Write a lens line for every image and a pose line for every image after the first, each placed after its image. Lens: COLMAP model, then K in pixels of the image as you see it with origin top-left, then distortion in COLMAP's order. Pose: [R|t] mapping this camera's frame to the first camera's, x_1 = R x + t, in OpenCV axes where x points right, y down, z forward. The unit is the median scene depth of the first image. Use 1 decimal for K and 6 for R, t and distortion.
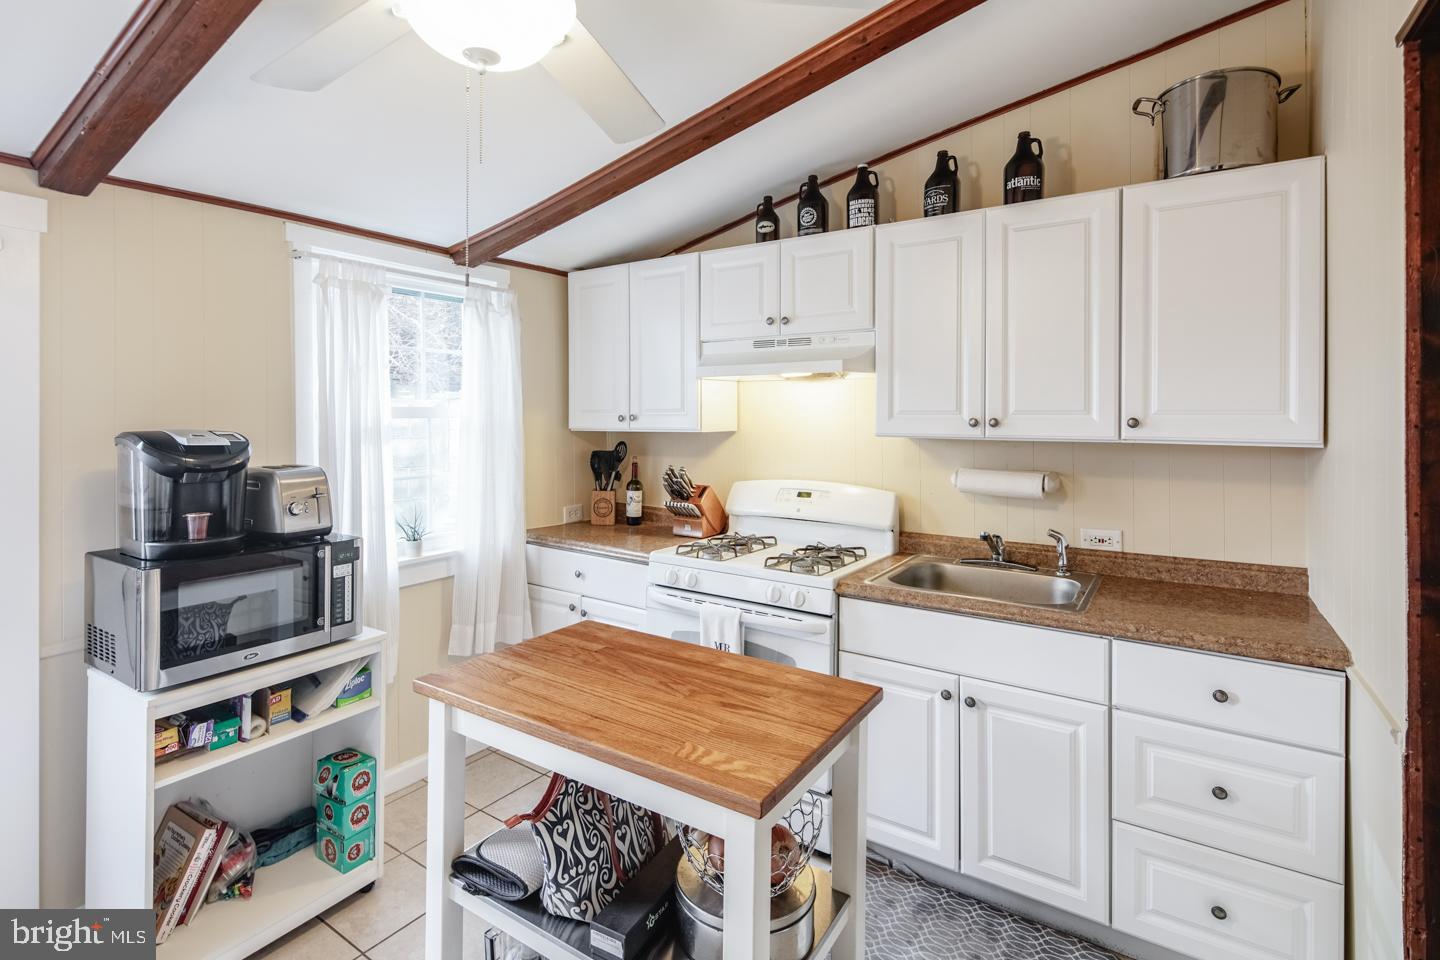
lens RADIAL K [[695.1, 0, 700.5], [0, 695.1, 416.2], [0, 0, 1]] dist [0.009583, -0.005675]
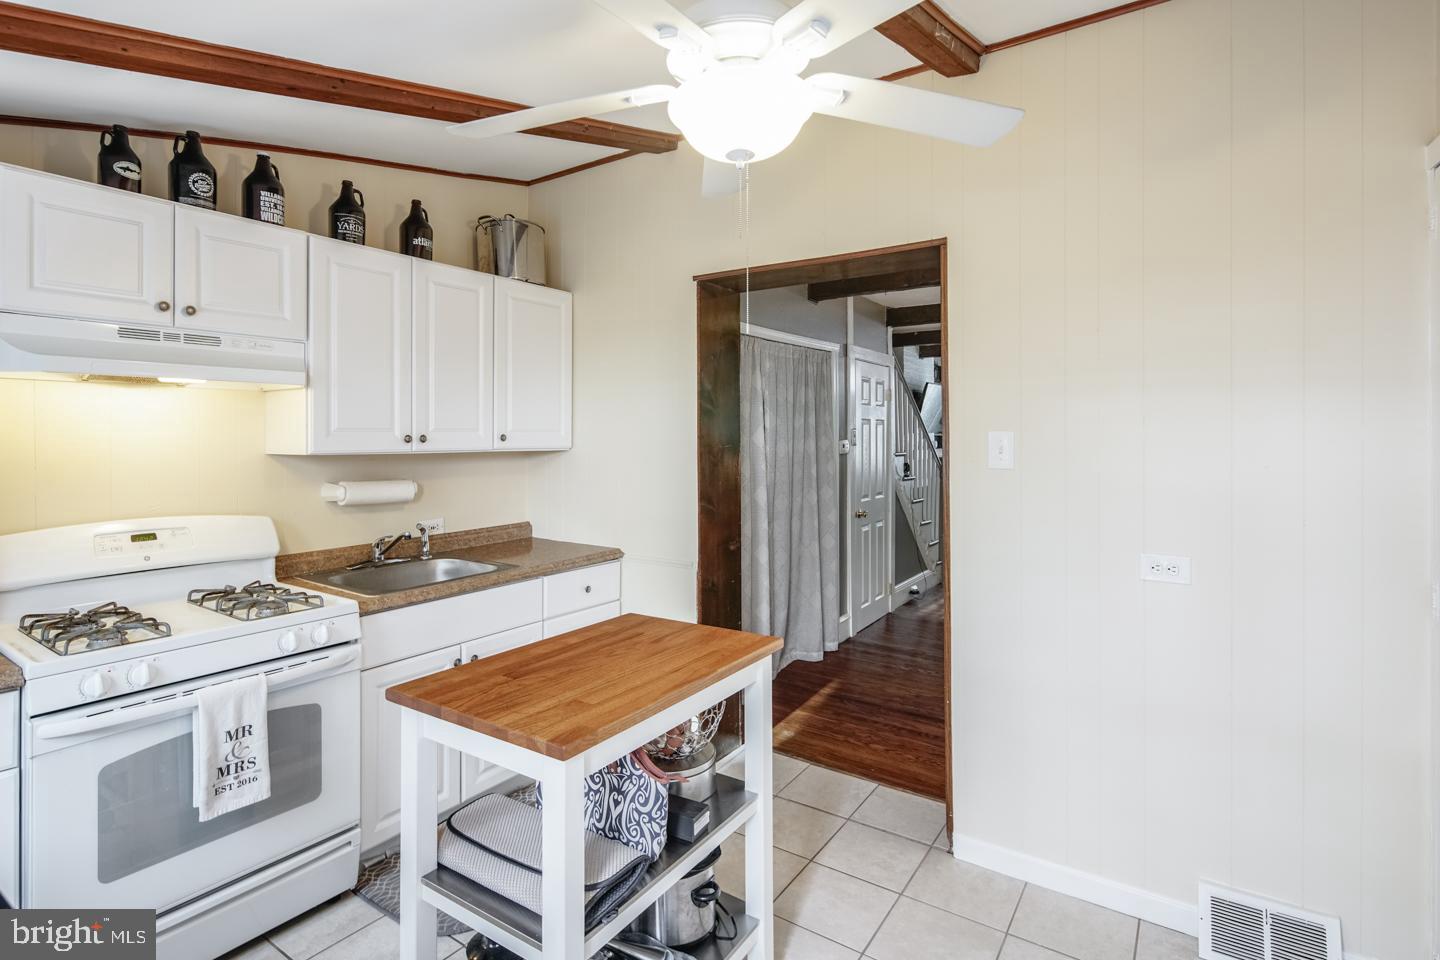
lens RADIAL K [[695.1, 0, 686.9], [0, 695.1, 435.1], [0, 0, 1]] dist [0.009583, -0.005675]
pose [[0.039732, -0.004887, 0.999198, -0.638224], [-0.002348, 0.999985, 0.004984, -0.003713], [-0.999208, -0.002544, 0.039720, 0.416817]]
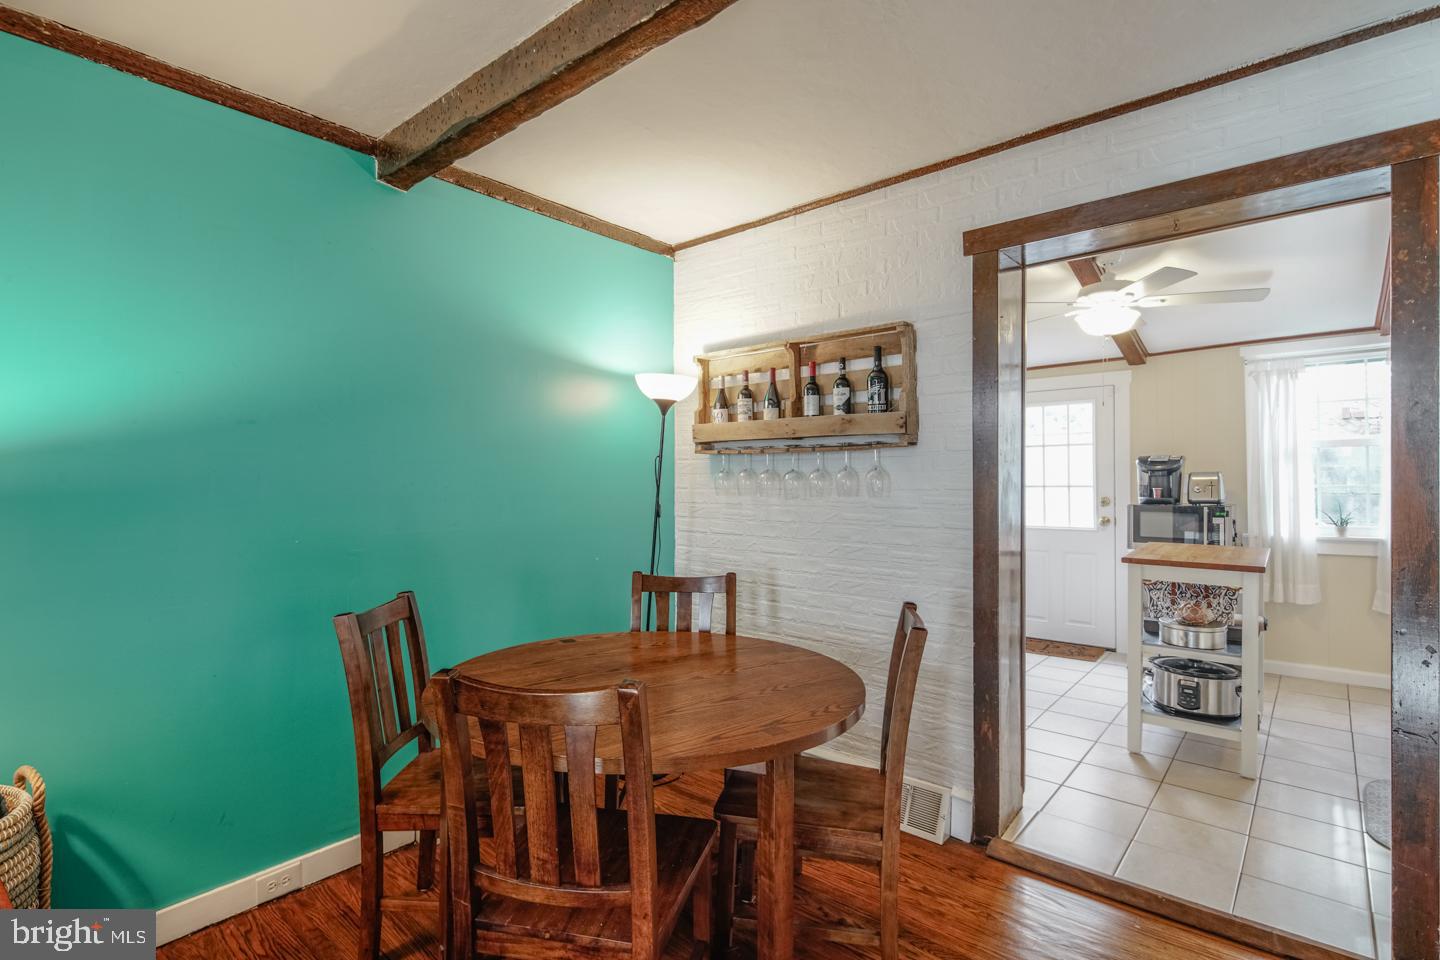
lens RADIAL K [[695.1, 0, 710.1], [0, 695.1, 480.8], [0, 0, 1]] dist [0.009583, -0.005675]
pose [[-0.119509, 0.006032, -0.992815, 1.290455], [0.013495, 0.999899, 0.004451, 0.053314], [0.992741, -0.012866, -0.119578, -0.193740]]
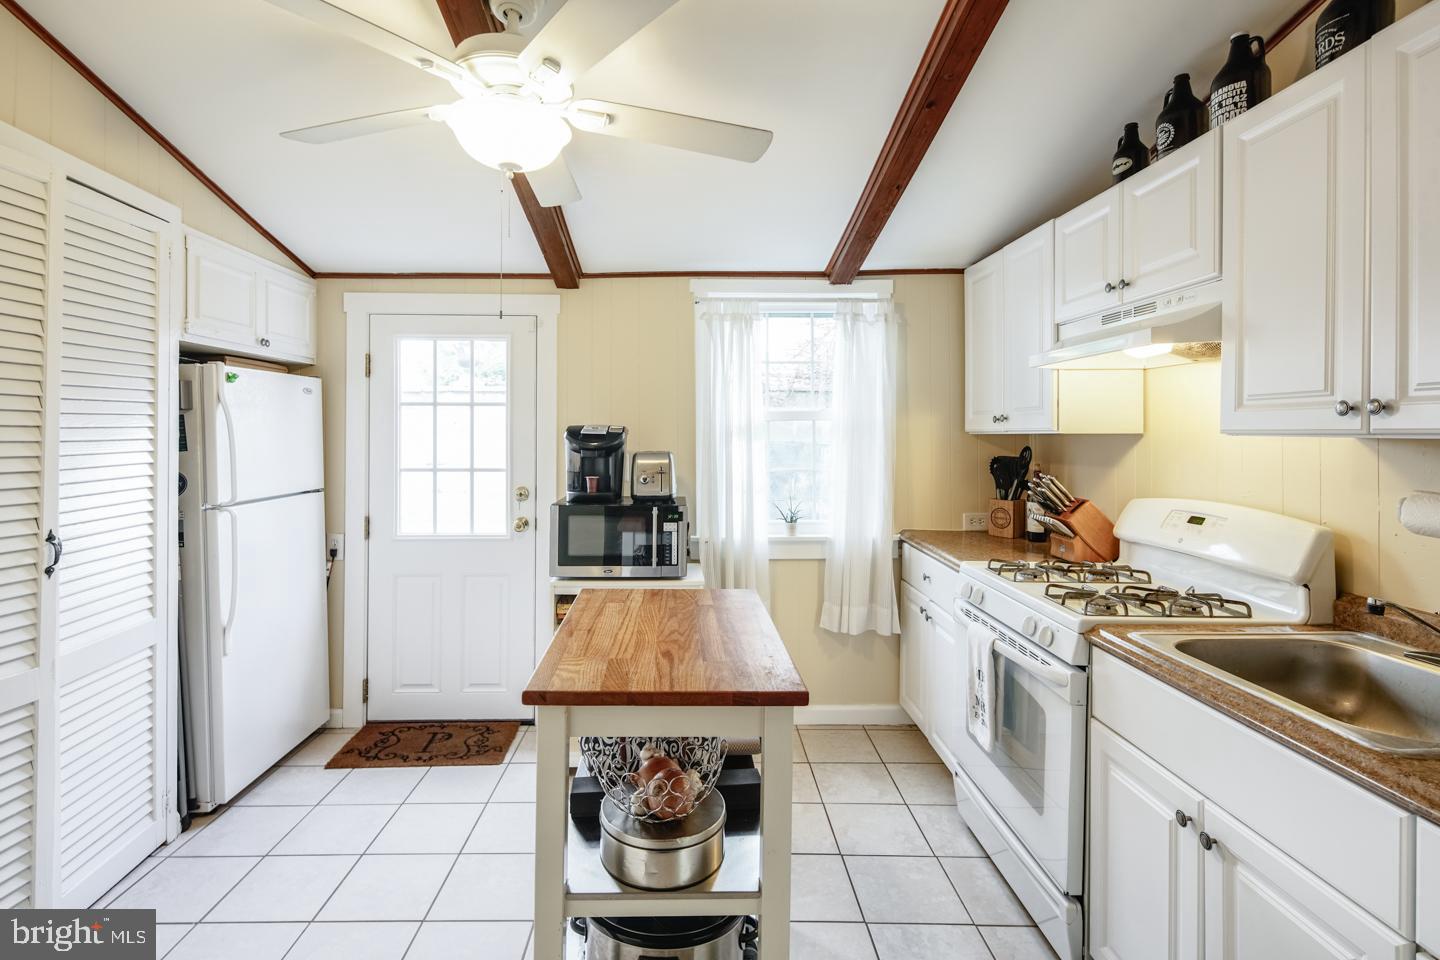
lens RADIAL K [[695.1, 0, 703.5], [0, 695.1, 433.9], [0, 0, 1]] dist [0.009583, -0.005675]
pose [[0.580954, 0.000646, -0.813936, 0.478171], [-0.001762, 0.999998, -0.000464, 0.027428], [0.813935, 0.001704, 0.580954, 0.186324]]
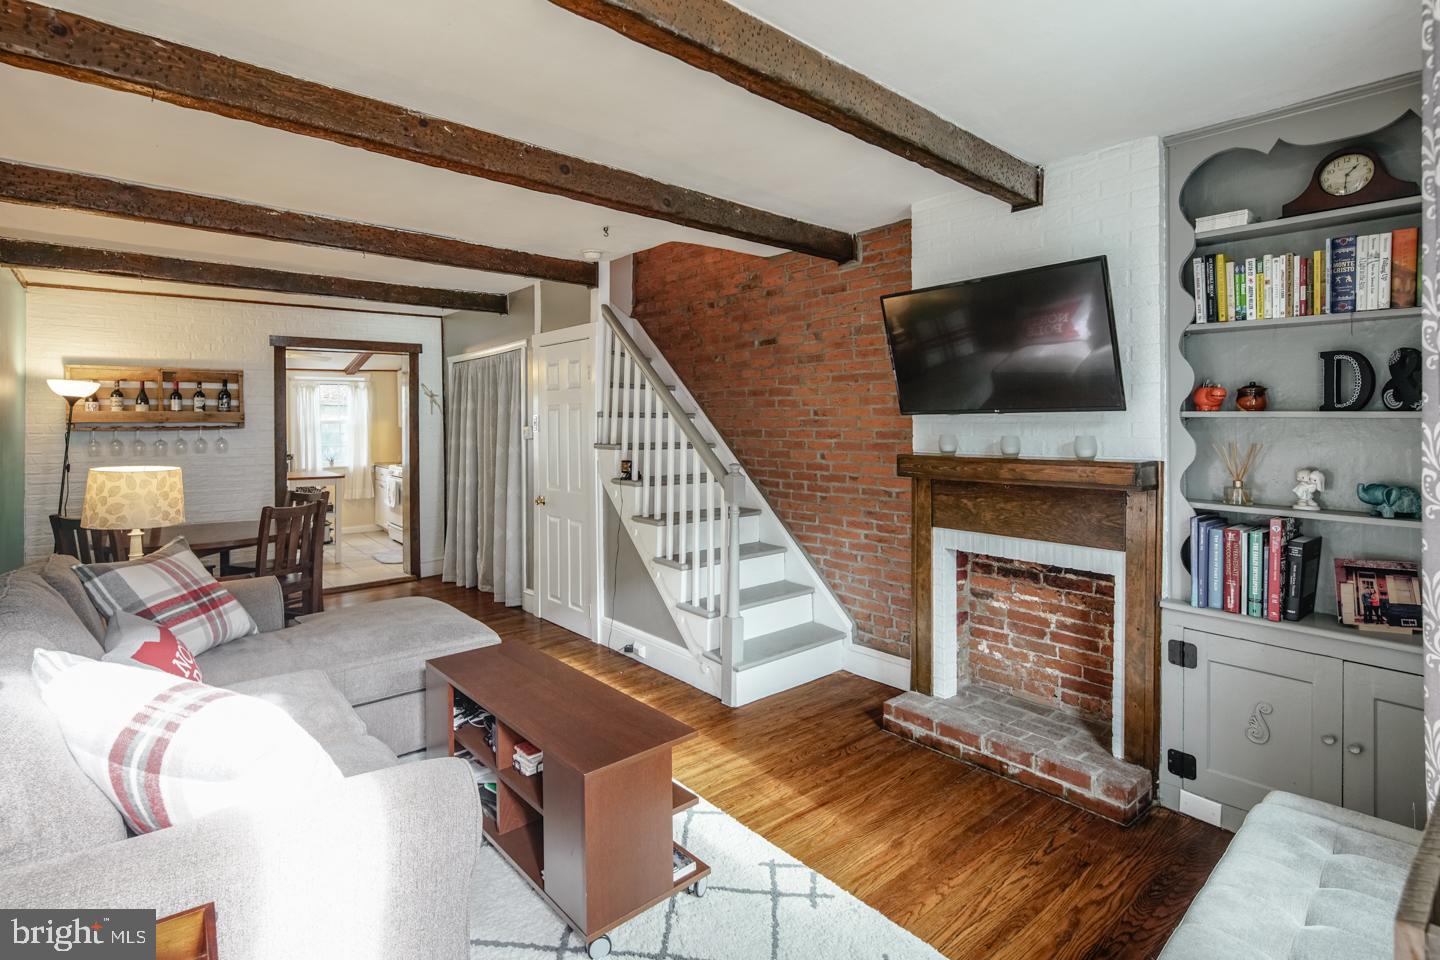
lens RADIAL K [[695.1, 0, 698.7], [0, 695.1, 424.8], [0, 0, 1]] dist [0.009583, -0.005675]
pose [[0.957428, -0.007808, -0.288568, 2.201081], [0.009907, 0.999934, 0.005814, 0.004221], [0.288504, -0.008425, 0.957442, -1.640597]]
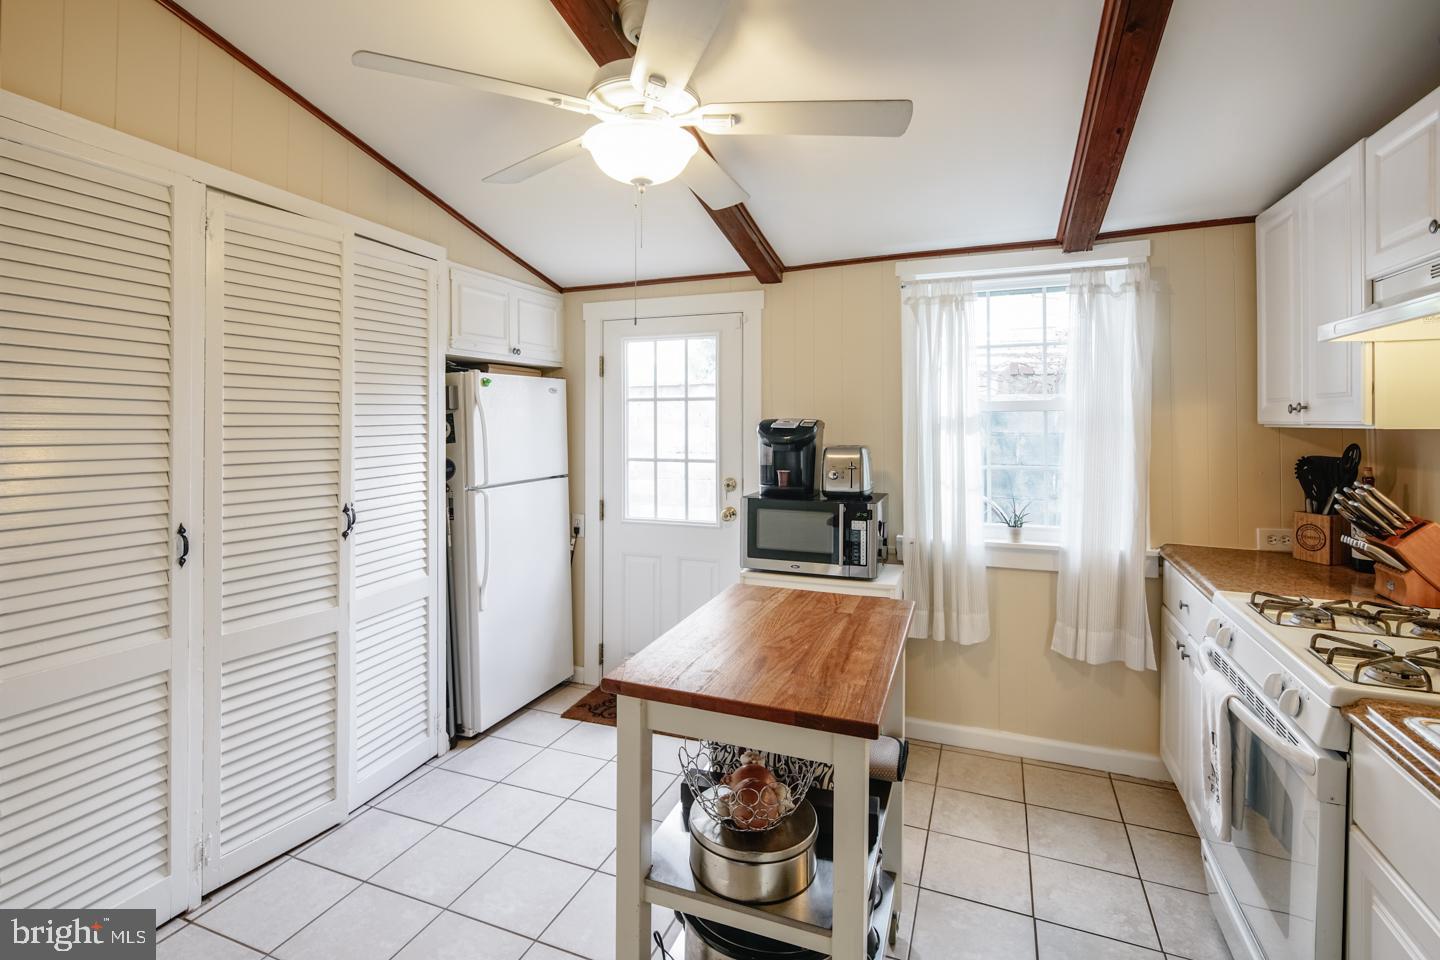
lens RADIAL K [[695.1, 0, 705.0], [0, 695.1, 422.0], [0, 0, 1]] dist [0.009583, -0.005675]
pose [[0.207811, 0.001881, -0.978167, 0.529446], [0.002401, 0.999994, 0.002433, 0.015618], [0.978166, -0.002854, 0.207805, 0.325795]]
